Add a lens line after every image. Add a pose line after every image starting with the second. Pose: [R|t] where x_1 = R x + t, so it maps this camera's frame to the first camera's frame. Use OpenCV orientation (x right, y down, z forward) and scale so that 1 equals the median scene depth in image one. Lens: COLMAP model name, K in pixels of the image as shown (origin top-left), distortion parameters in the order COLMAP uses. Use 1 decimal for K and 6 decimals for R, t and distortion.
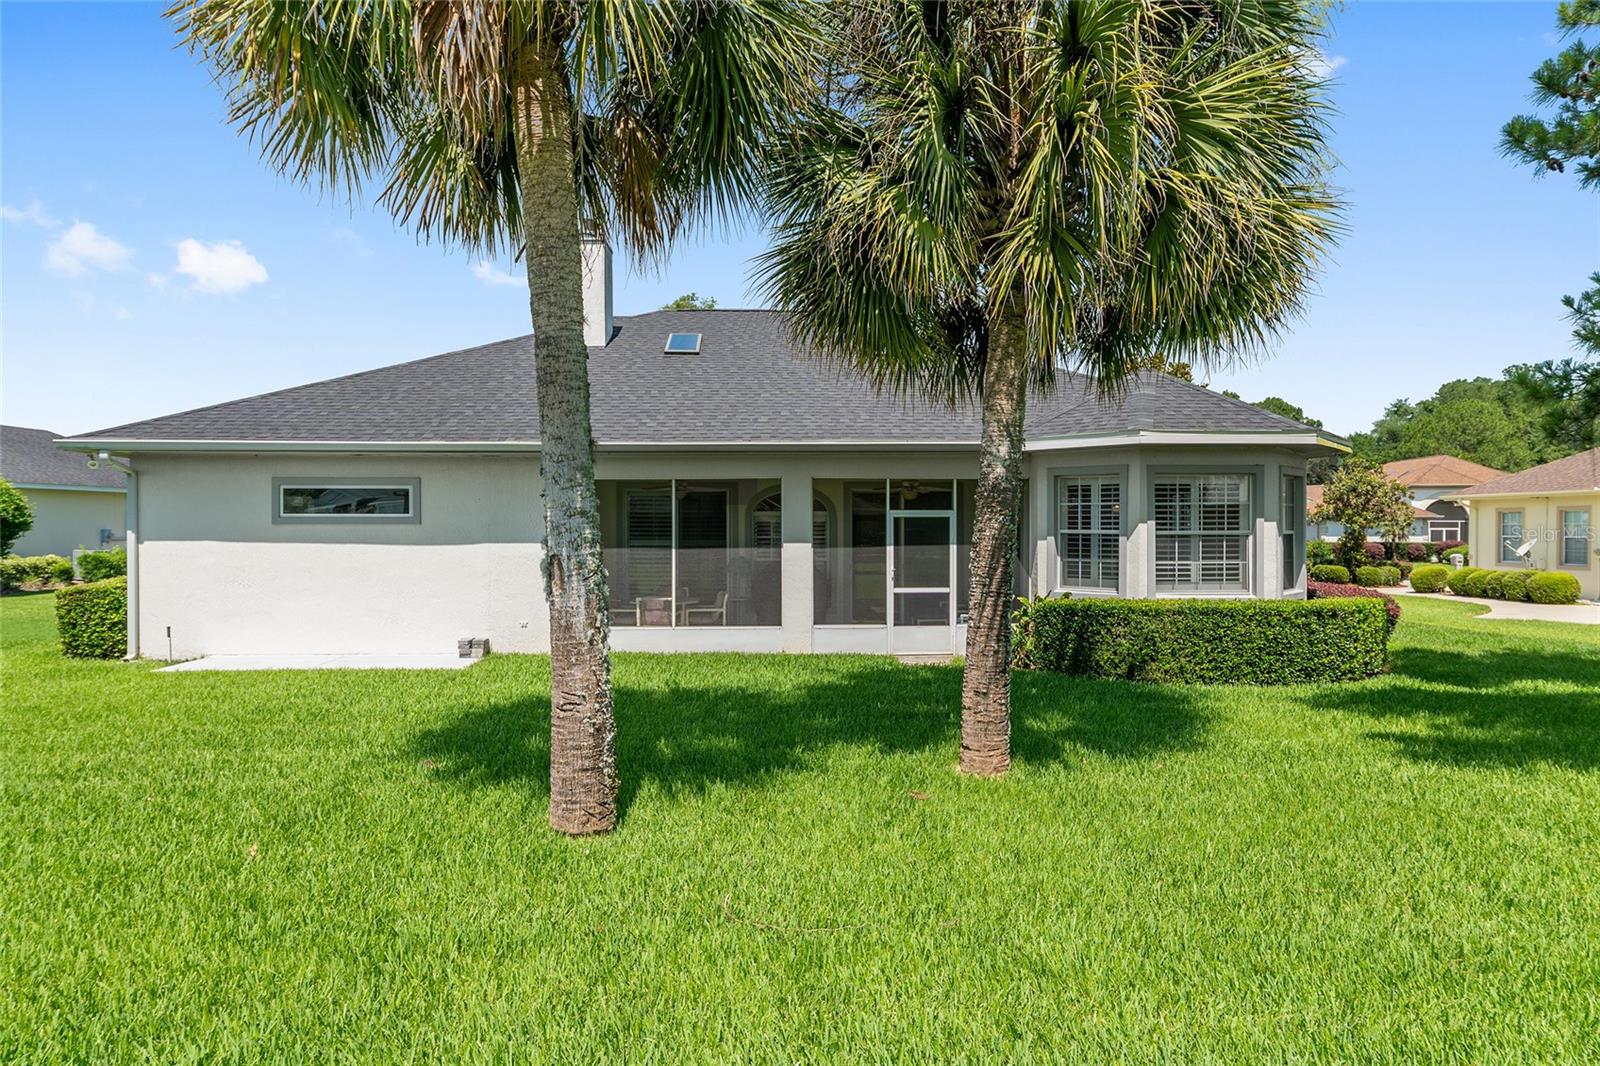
lens RADIAL K [[928.8, 0, 800.3], [0, 928.8, 530.2], [0, 0, 1]] dist [-0.007375, -0.001578]
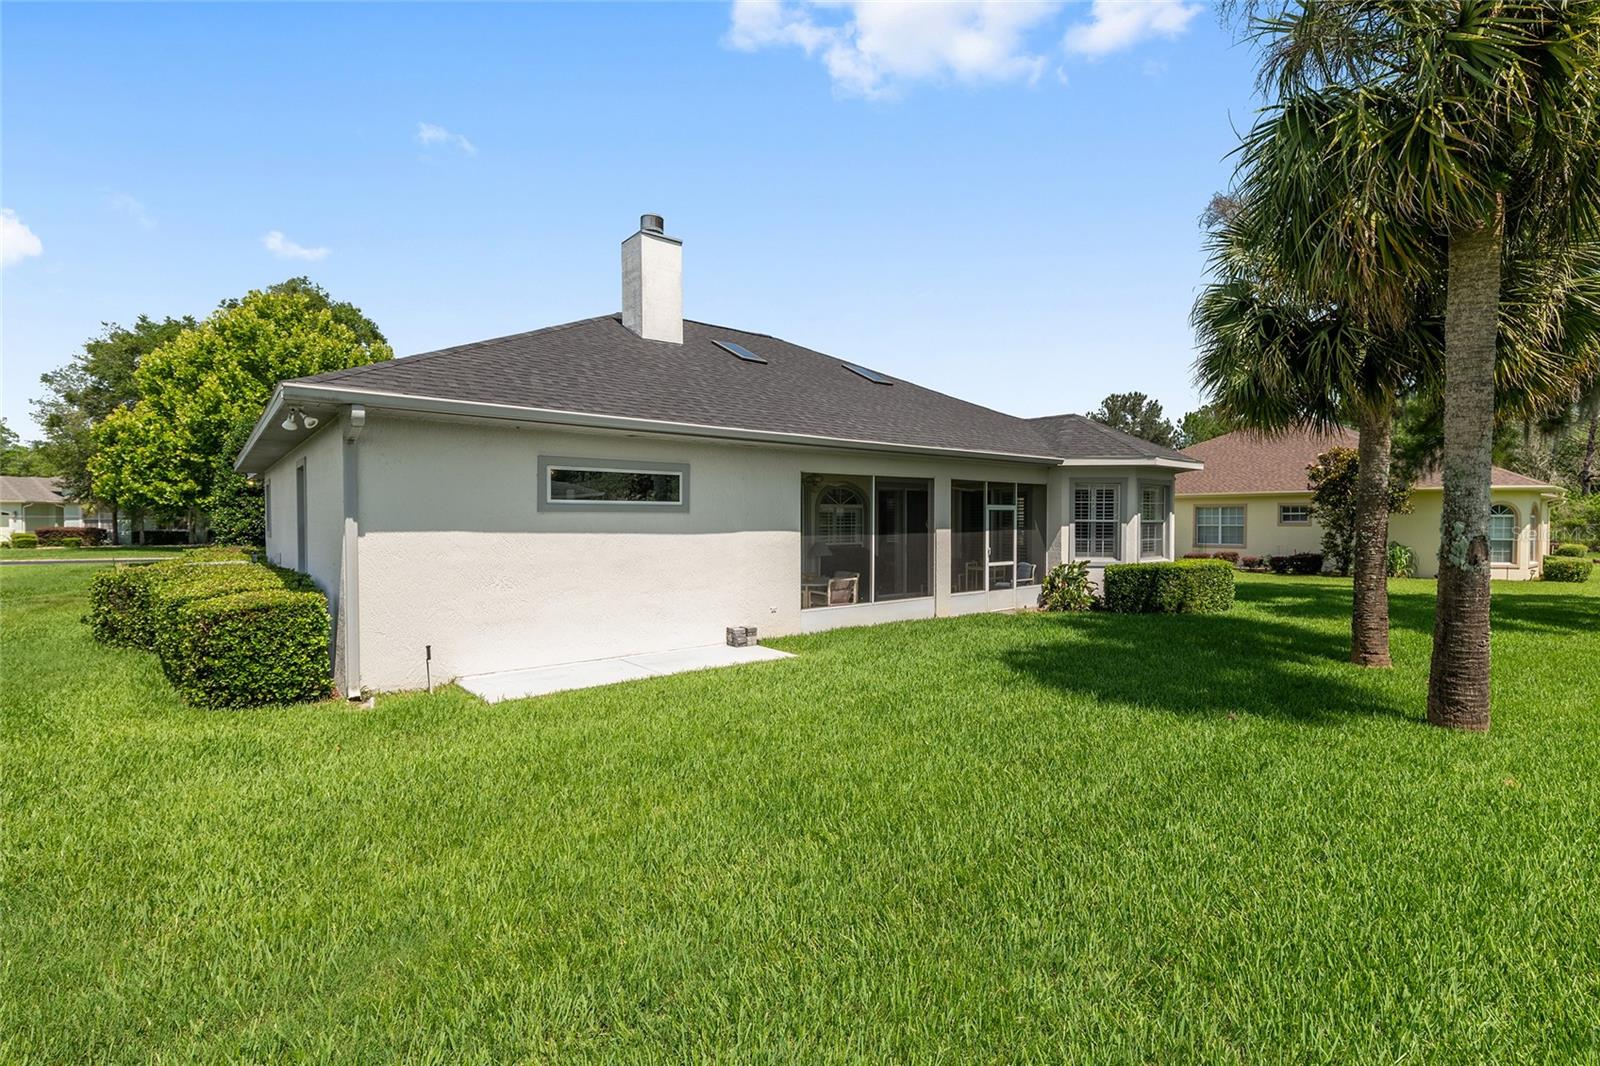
lens RADIAL K [[748.2, 0, 804.9], [0, 748.2, 526.0], [0, 0, 1]] dist [0.004657, 0.000085]
pose [[0.787253, -0.004210, 0.616616, -0.785493], [-0.002495, 0.999947, 0.010012, -0.000849], [-0.616625, -0.009420, 0.787201, 0.311996]]
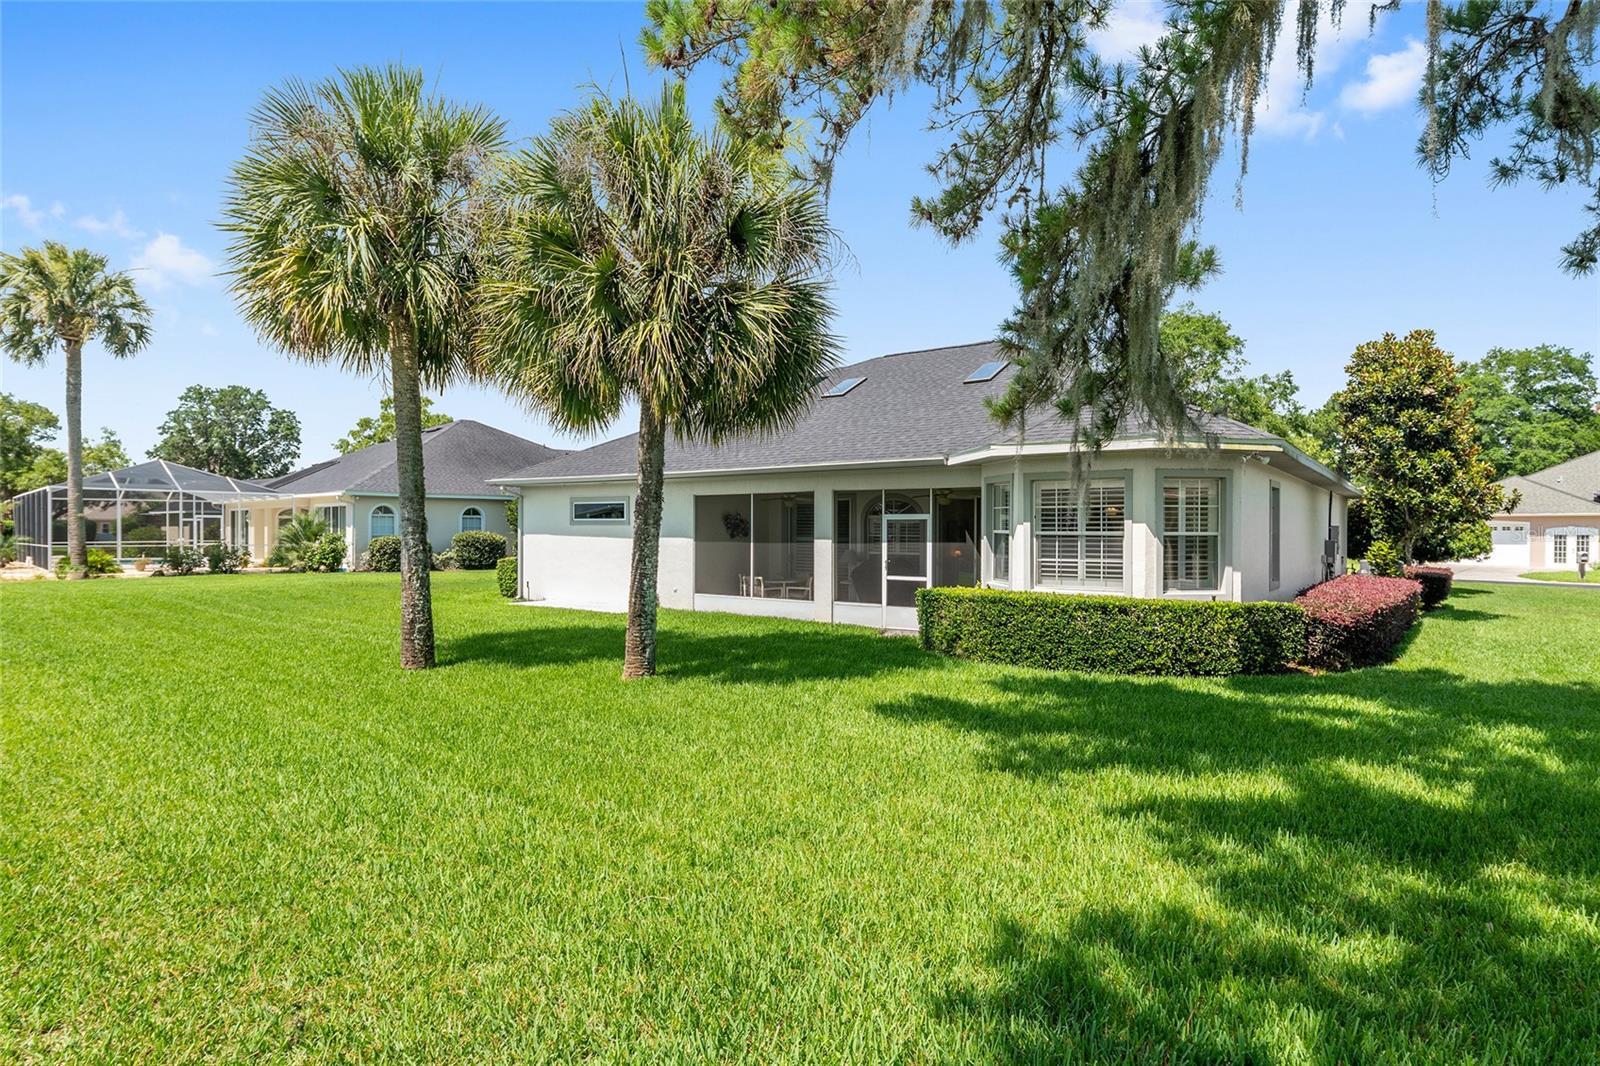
lens RADIAL K [[857.9, 0, 798.4], [0, 857.9, 537.7], [0, 0, 1]] dist [-0.000202, 0.000250]
pose [[0.793878, 0.009542, -0.608003, 0.723995], [-0.005182, 0.999947, 0.008926, 0.000390], [0.608055, -0.003936, 0.793885, -0.005961]]
